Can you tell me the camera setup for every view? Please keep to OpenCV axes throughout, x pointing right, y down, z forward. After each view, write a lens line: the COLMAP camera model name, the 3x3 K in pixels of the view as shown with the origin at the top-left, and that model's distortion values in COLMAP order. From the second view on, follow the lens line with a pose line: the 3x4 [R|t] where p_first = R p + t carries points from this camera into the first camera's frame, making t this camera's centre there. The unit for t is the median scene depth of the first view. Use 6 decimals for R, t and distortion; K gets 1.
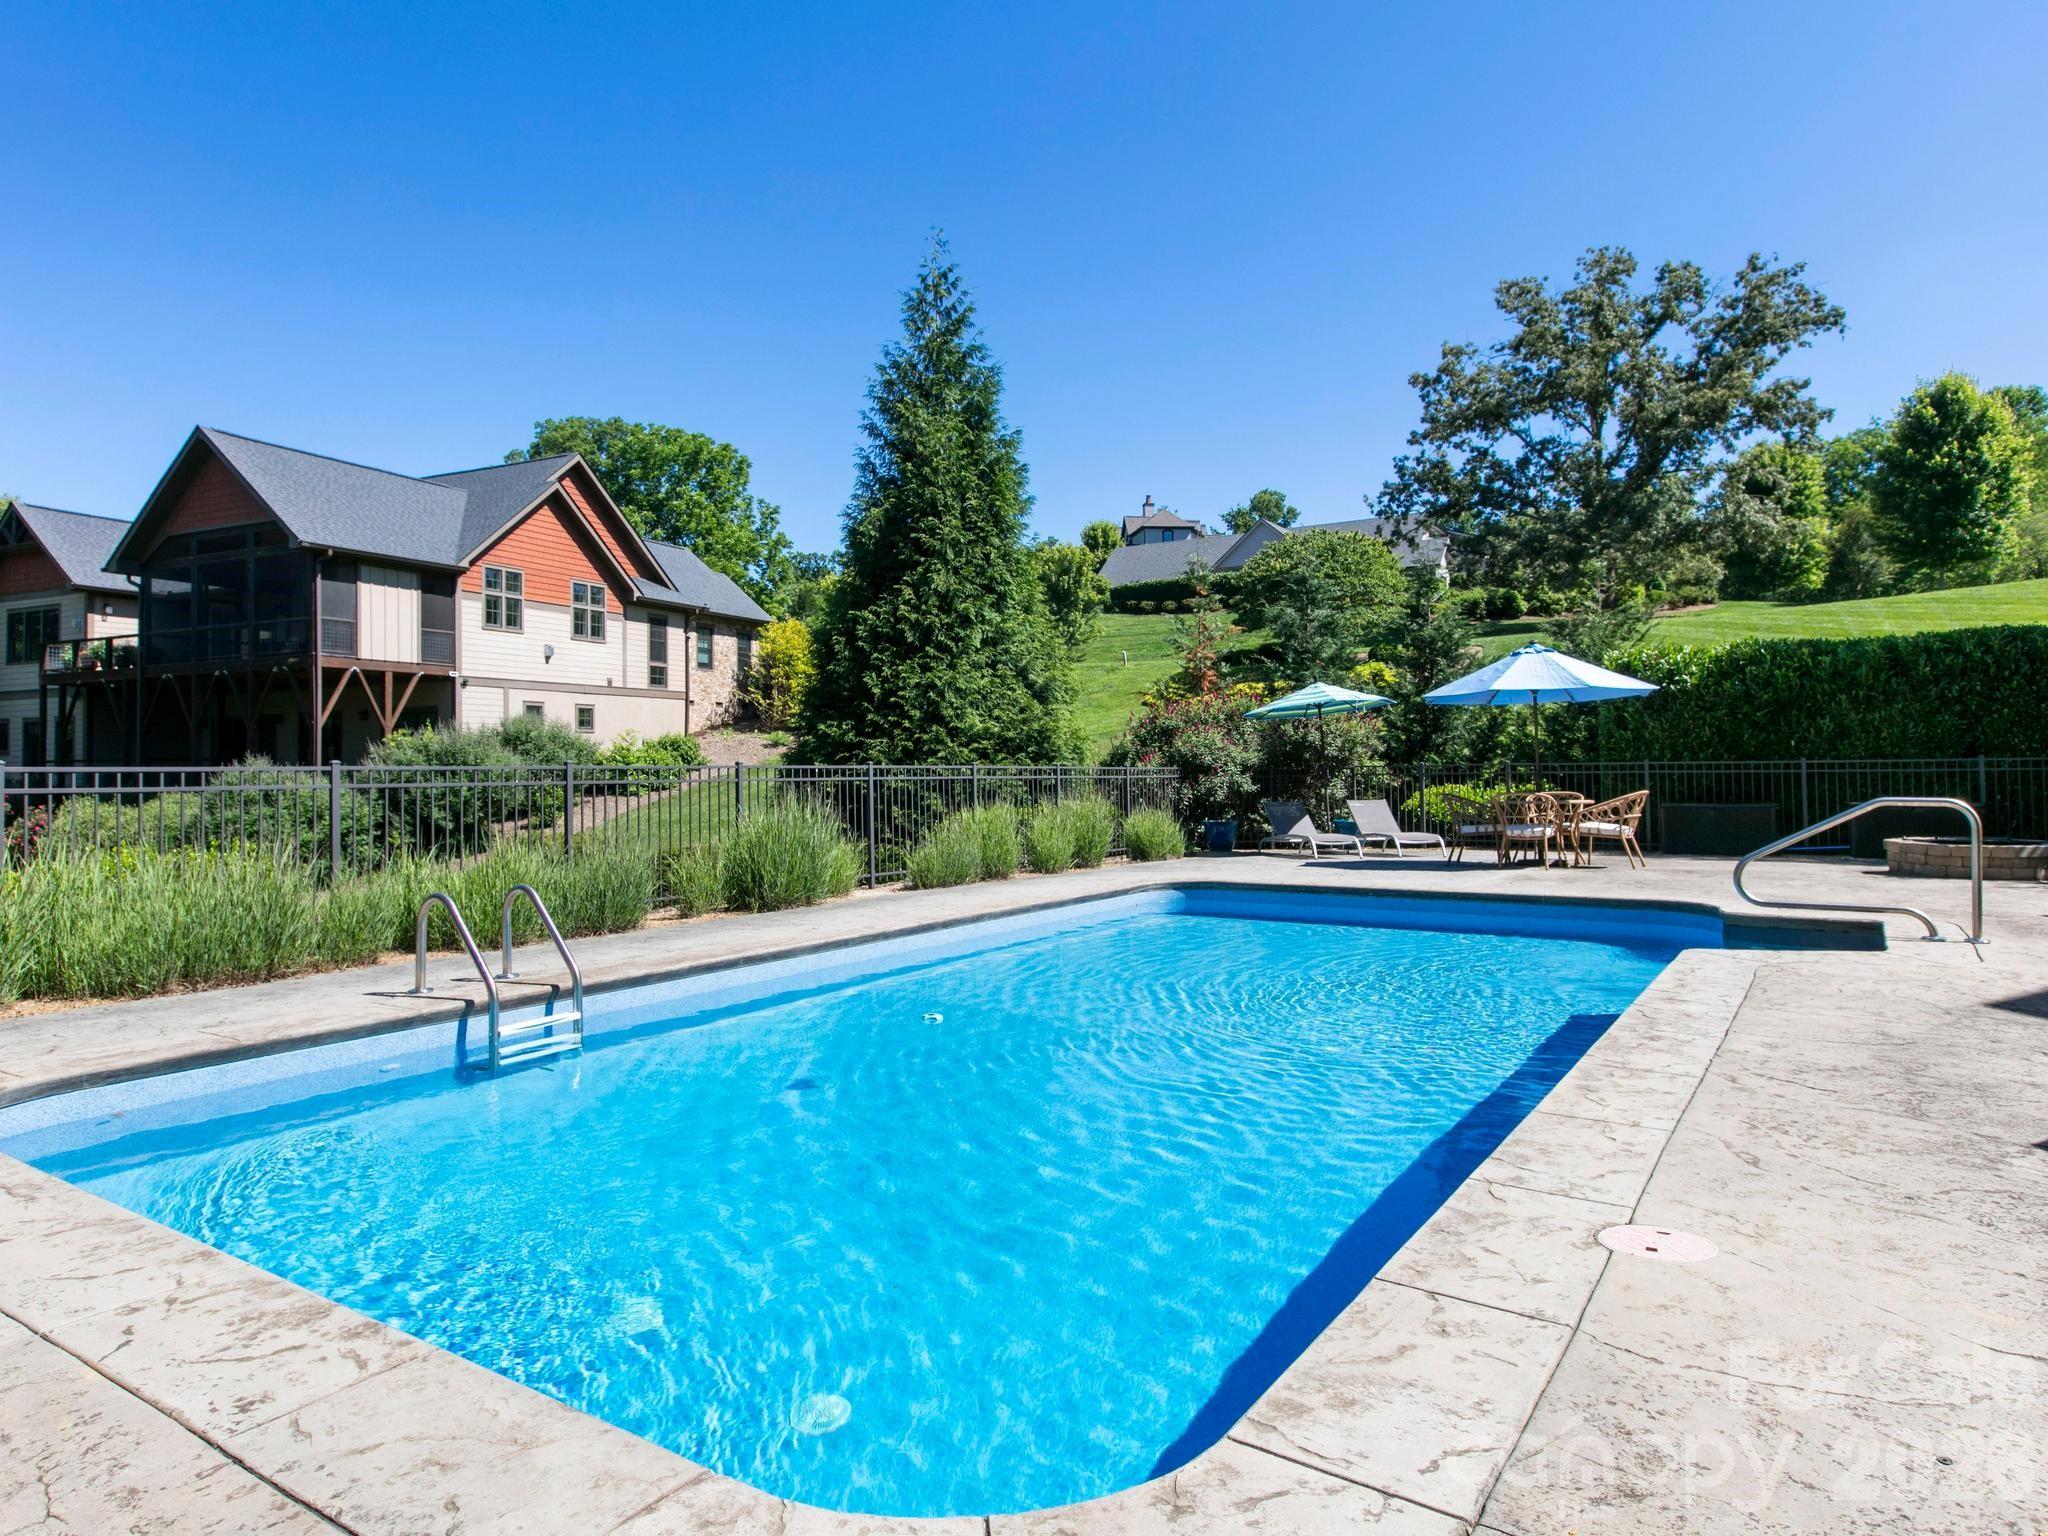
lens RADIAL K [[1240.5, 0, 1010.0], [0, 1240.5, 719.6], [0, 0, 1]] dist [0.005601, -0.003036]
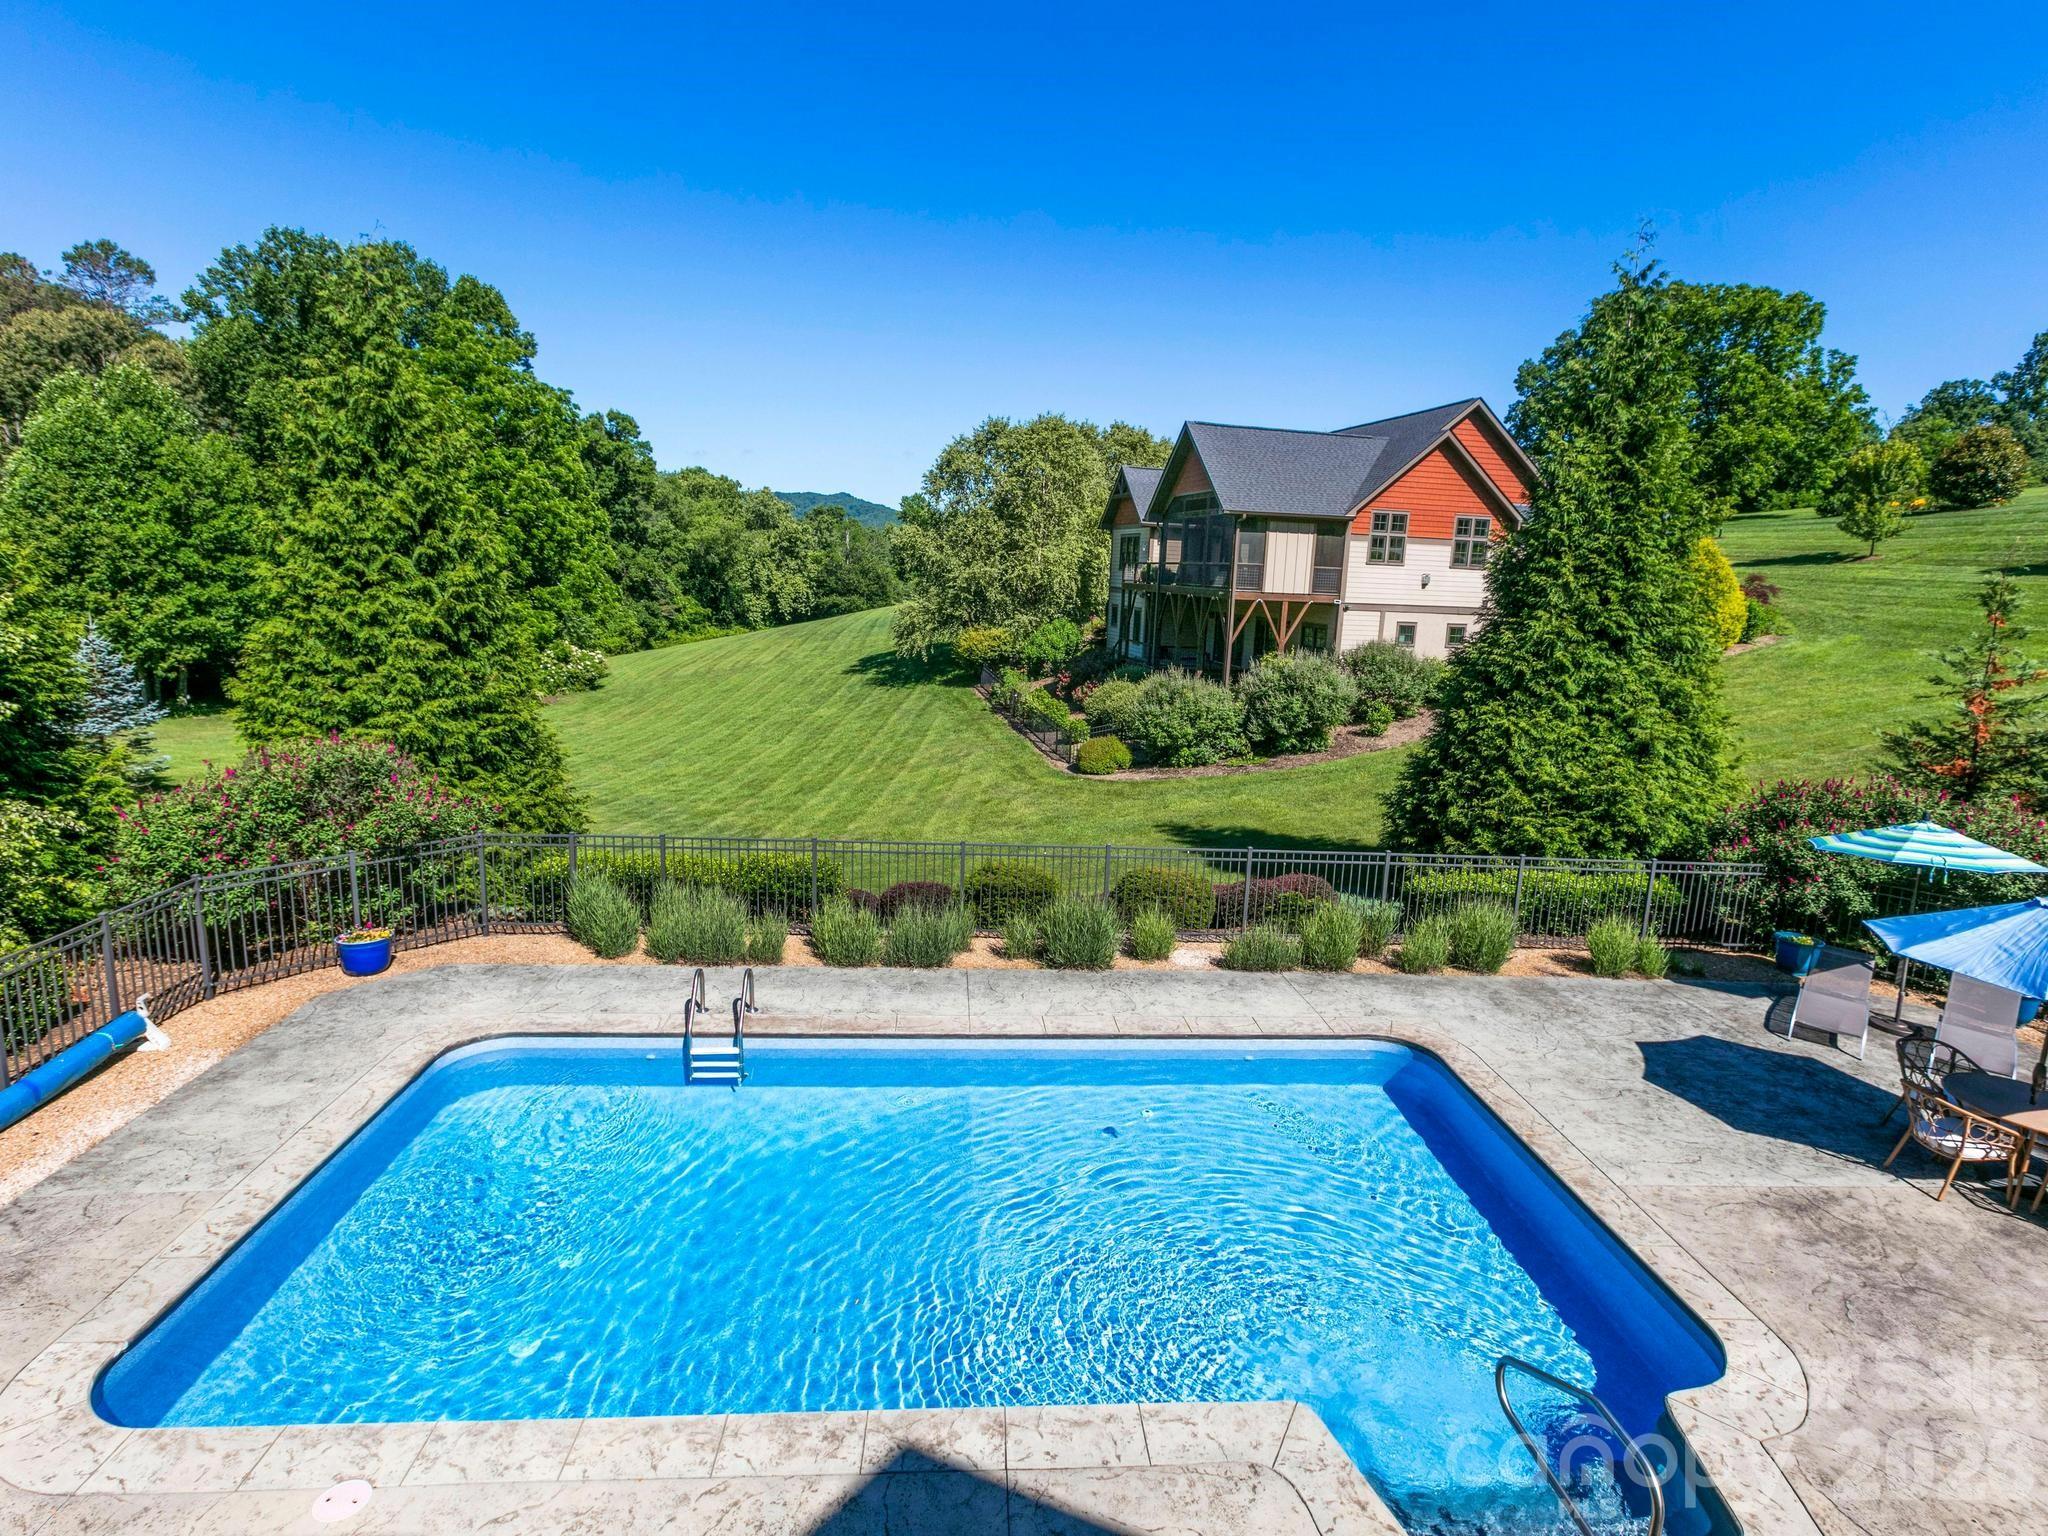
lens RADIAL K [[1035.0, 0, 1034.2], [0, 1035.0, 765.4], [0, 0, 1]] dist [-0.001073, 0.003505]
pose [[0.628321, 0.183470, -0.756010, 0.192000], [-0.020484, 0.975357, 0.219677, -0.099400], [0.777685, -0.122541, 0.616596, 0.076770]]
